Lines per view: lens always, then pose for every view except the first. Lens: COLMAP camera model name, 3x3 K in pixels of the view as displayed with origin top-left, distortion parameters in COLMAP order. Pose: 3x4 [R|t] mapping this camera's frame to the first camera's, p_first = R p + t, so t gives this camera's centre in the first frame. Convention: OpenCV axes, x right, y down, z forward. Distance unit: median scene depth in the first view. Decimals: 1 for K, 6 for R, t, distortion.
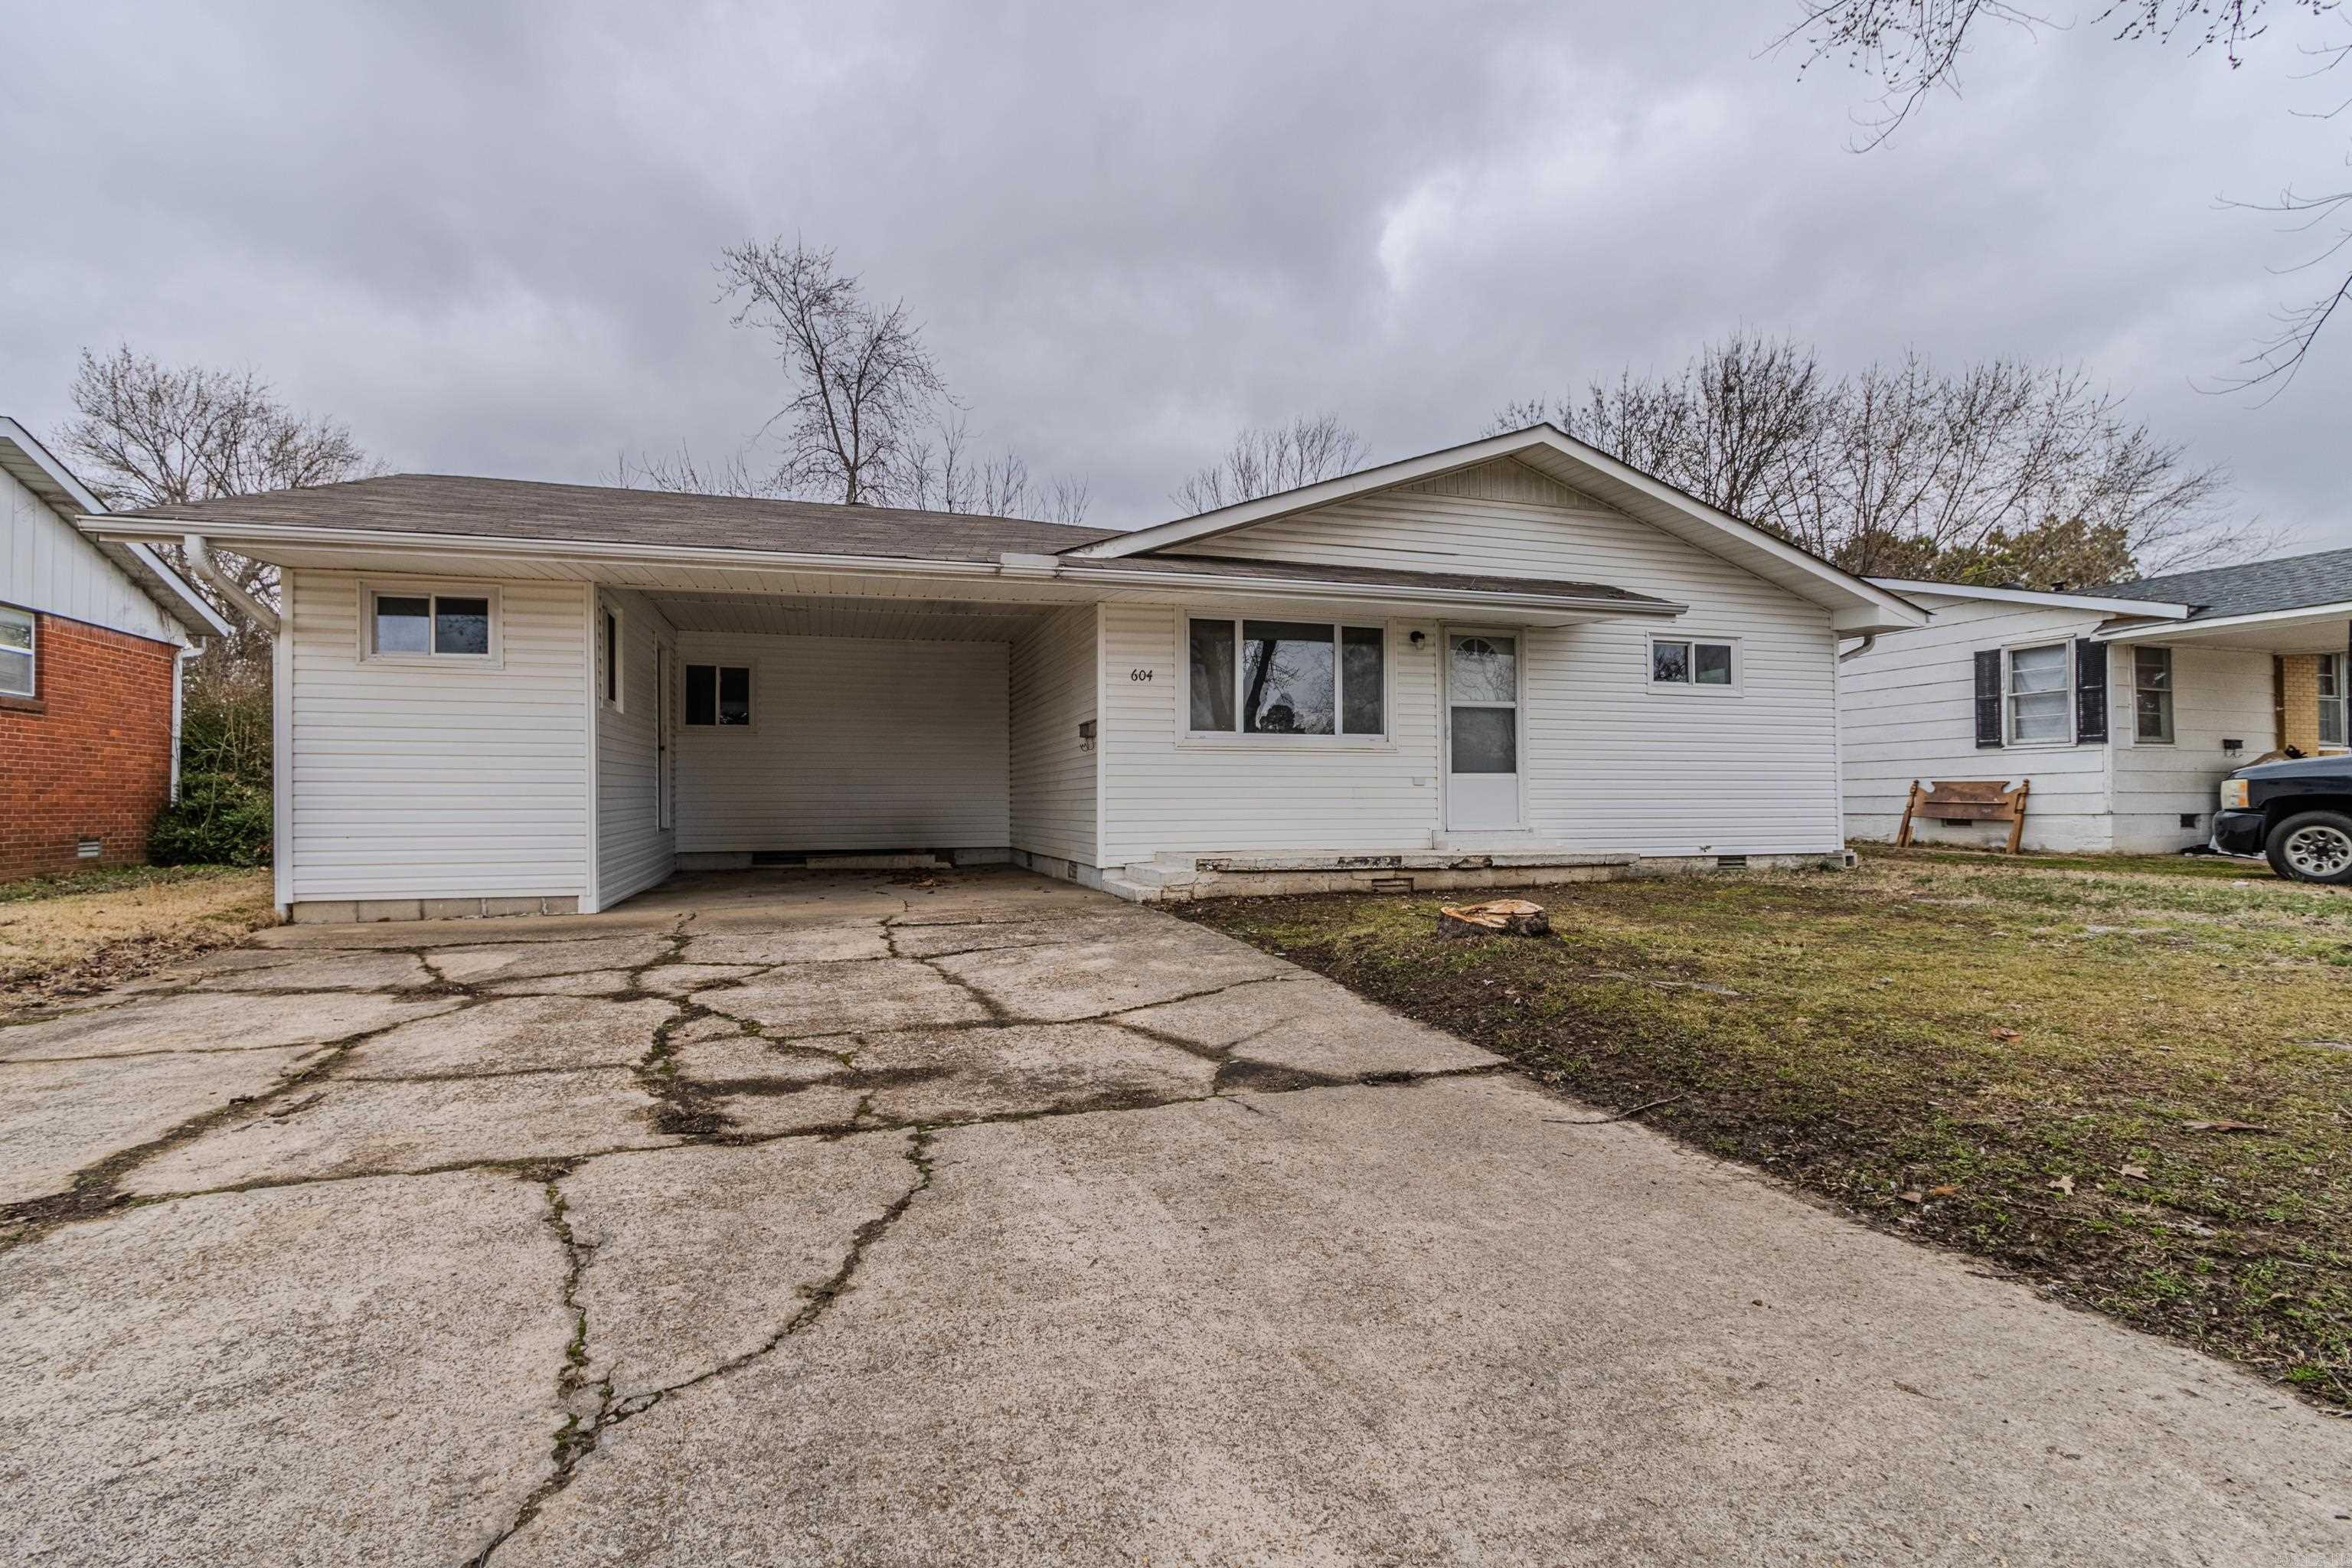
lens RADIAL K [[1092.4, 0, 1170.6], [0, 1092.4, 792.4], [0, 0, 1]] dist [0.005767, -0.000664]
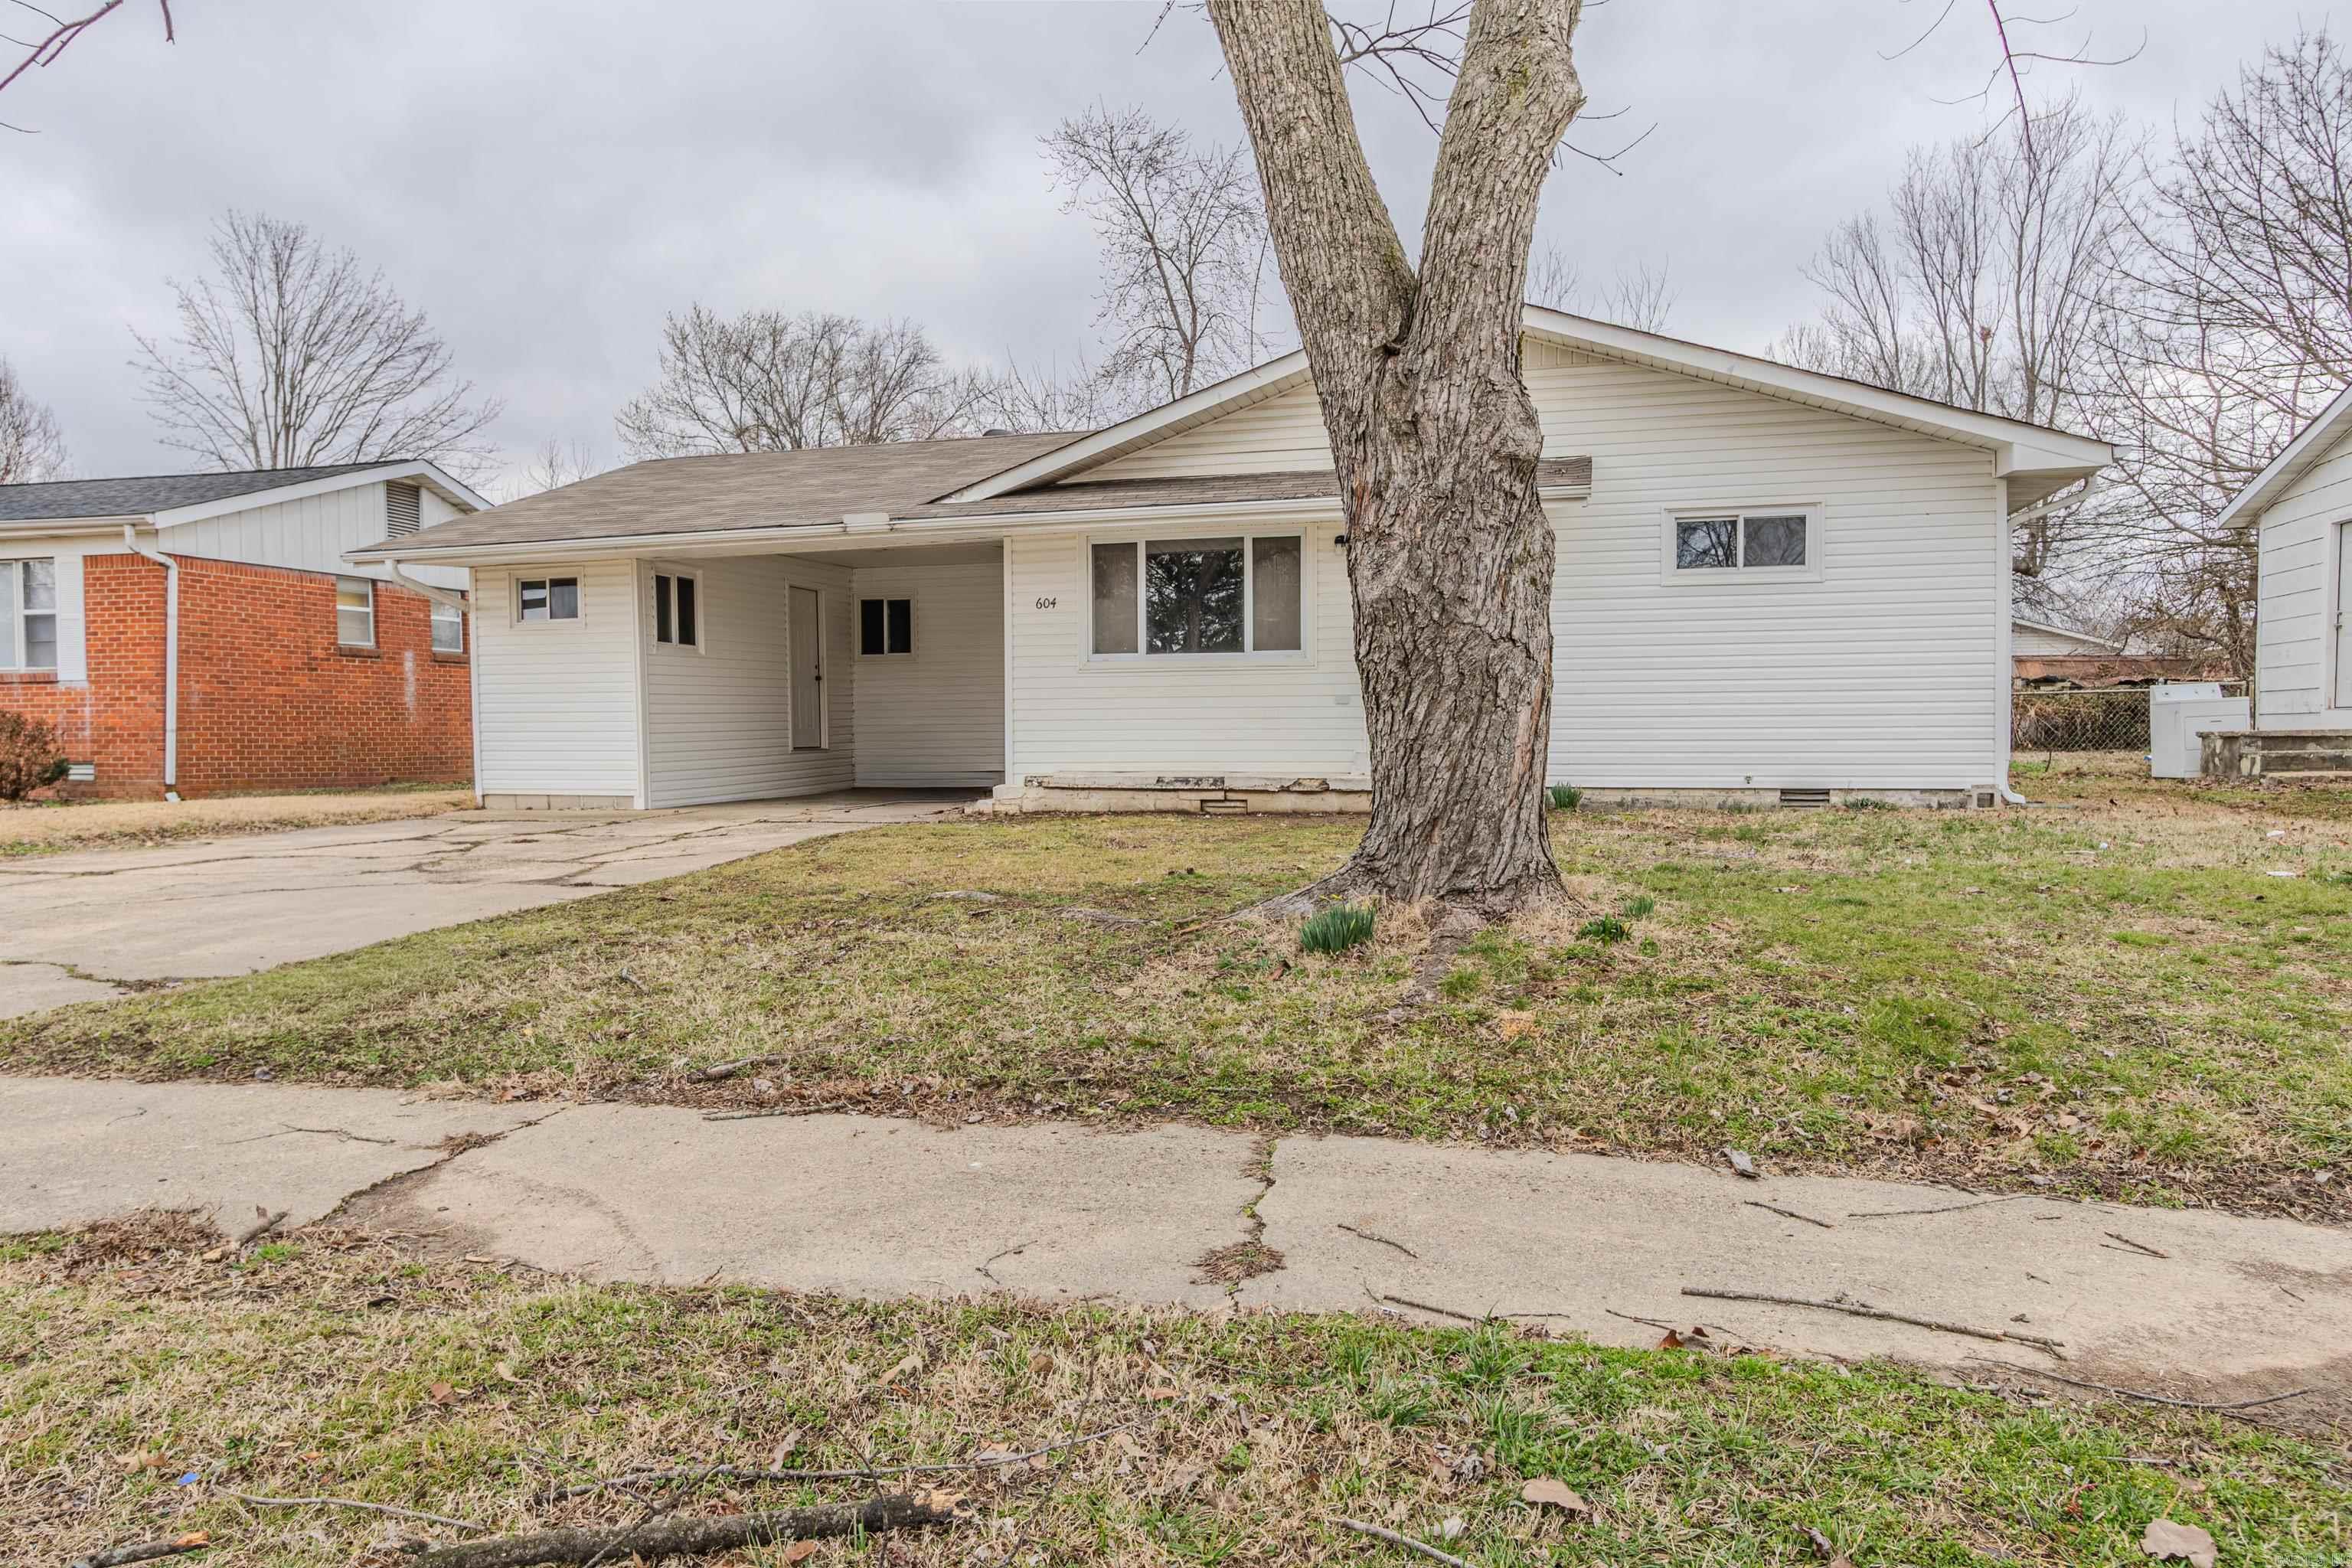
lens RADIAL K [[1578.7, 0, 1141.2], [0, 1578.7, 792.8], [0, 0, 1]] dist [0.004518, -0.000441]
pose [[0.839951, 0.018517, -0.542347, 0.890494], [0.009252, 0.998784, 0.048430, 0.002427], [0.542584, -0.045697, 0.838758, -0.236768]]
